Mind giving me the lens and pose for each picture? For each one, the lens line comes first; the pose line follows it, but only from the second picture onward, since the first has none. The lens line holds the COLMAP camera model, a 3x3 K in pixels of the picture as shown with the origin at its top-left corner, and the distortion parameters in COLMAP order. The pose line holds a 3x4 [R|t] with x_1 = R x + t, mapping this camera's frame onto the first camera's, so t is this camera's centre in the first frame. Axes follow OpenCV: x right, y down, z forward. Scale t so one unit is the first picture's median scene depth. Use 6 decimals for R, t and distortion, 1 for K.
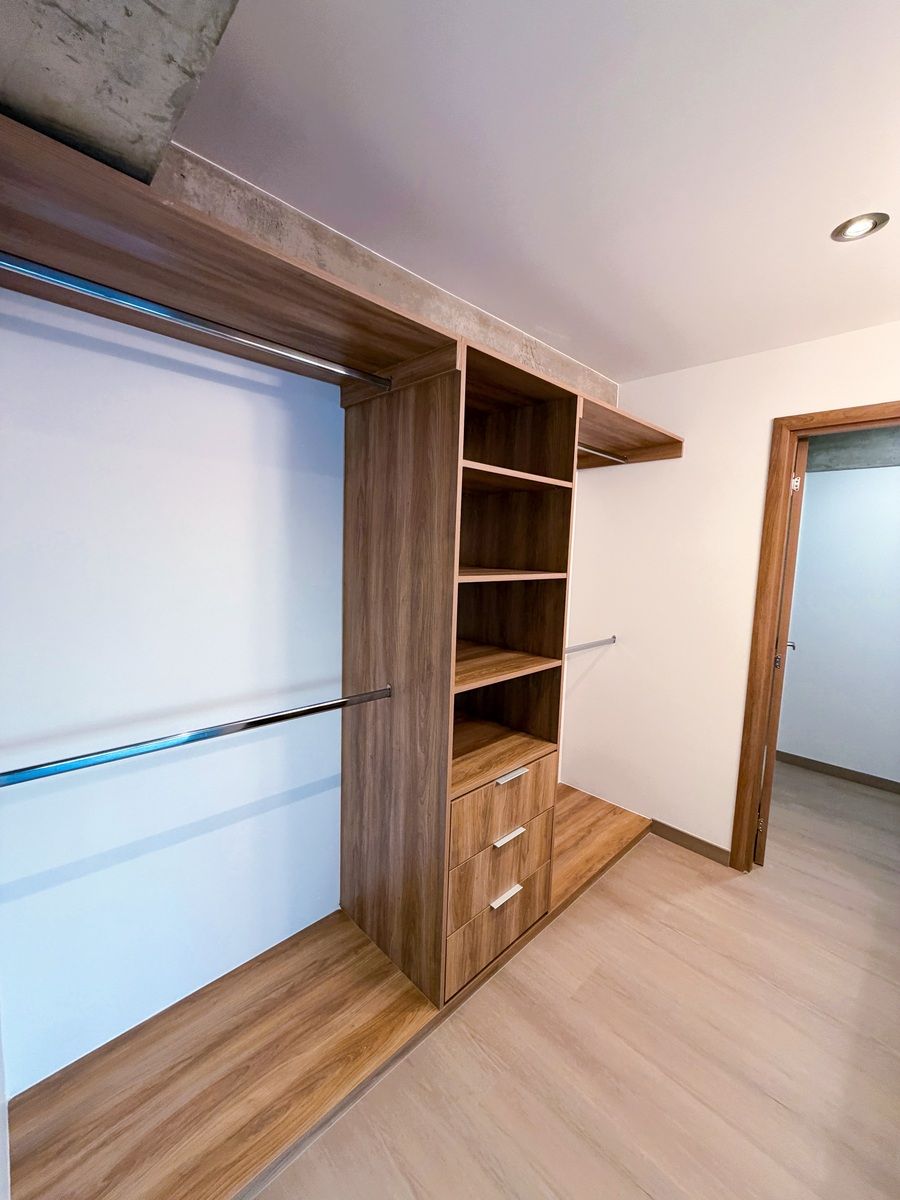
lens RADIAL K [[477.6, 0, 450.6], [0, 477.6, 595.8], [0, 0, 1]] dist [0.000799, 0.000200]
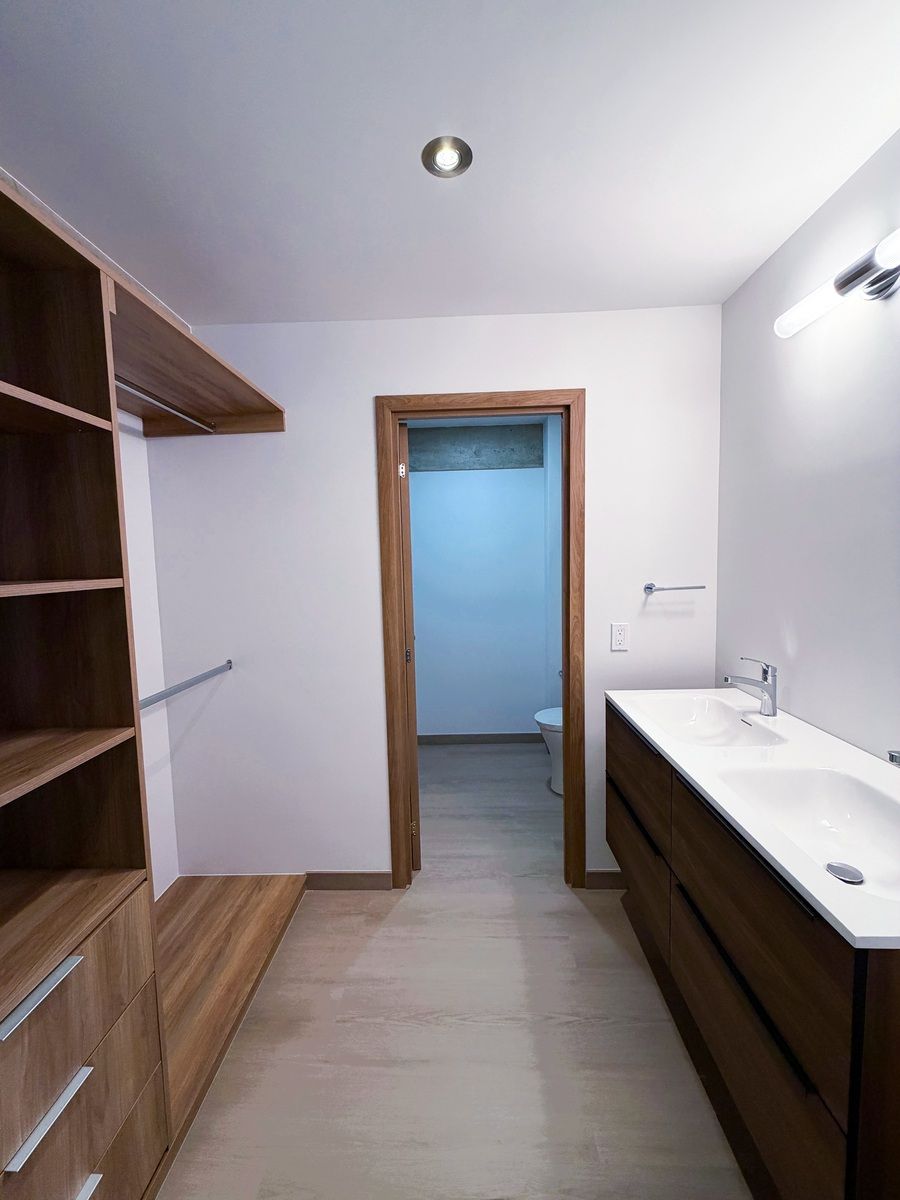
lens RADIAL K [[477.6, 0, 450.6], [0, 477.6, 597.4], [0, 0, 1]] dist [0.000799, 0.000200]
pose [[0.719743, -0.105469, 0.686183, 0.106680], [0.117970, 0.992599, 0.028827, 0.005046], [-0.684144, 0.060200, 0.726858, 0.252243]]
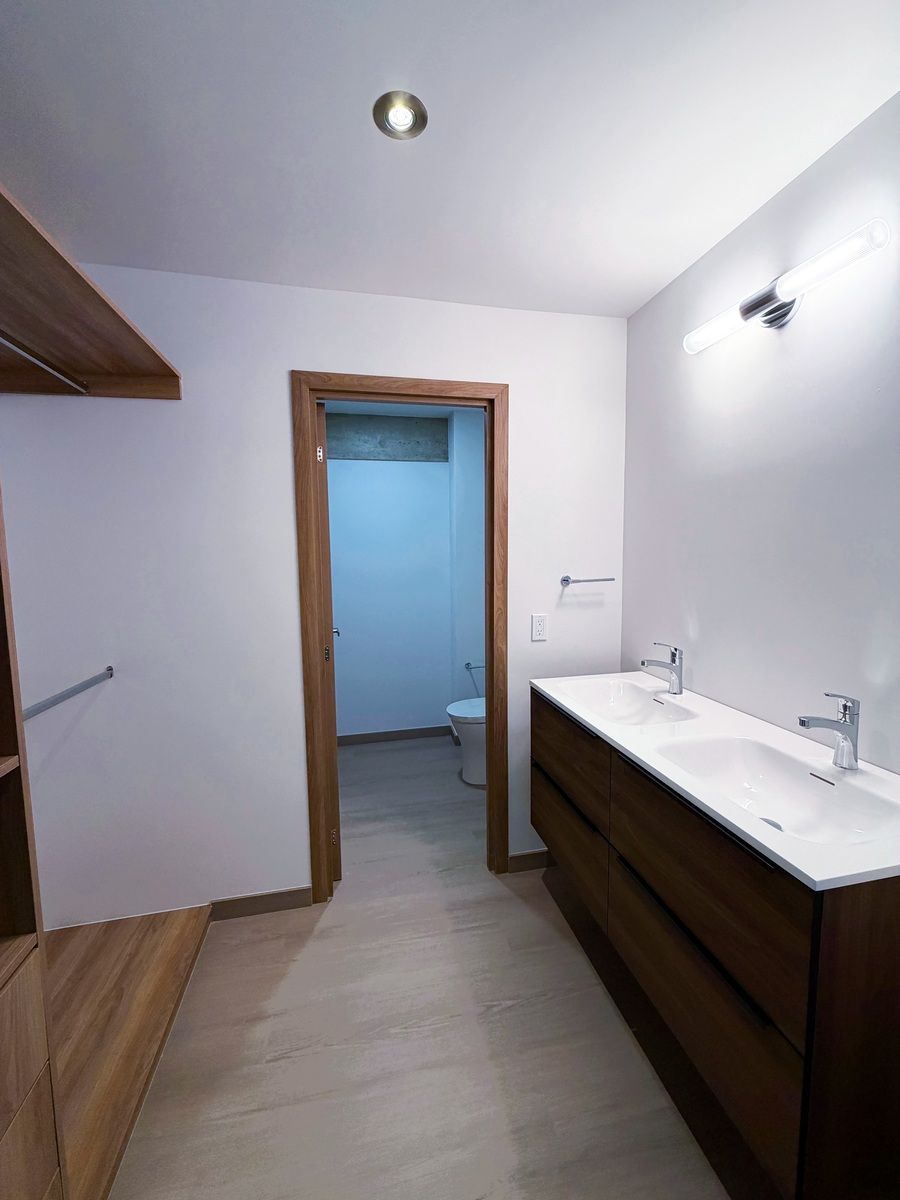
lens RADIAL K [[477.6, 0, 450.2], [0, 477.6, 597.1], [0, 0, 1]] dist [0.000799, 0.000200]
pose [[0.530430, -0.117124, 0.839598, 0.071932], [0.115308, 0.991173, 0.065420, 0.002029], [-0.839850, 0.062112, 0.539254, 0.334470]]
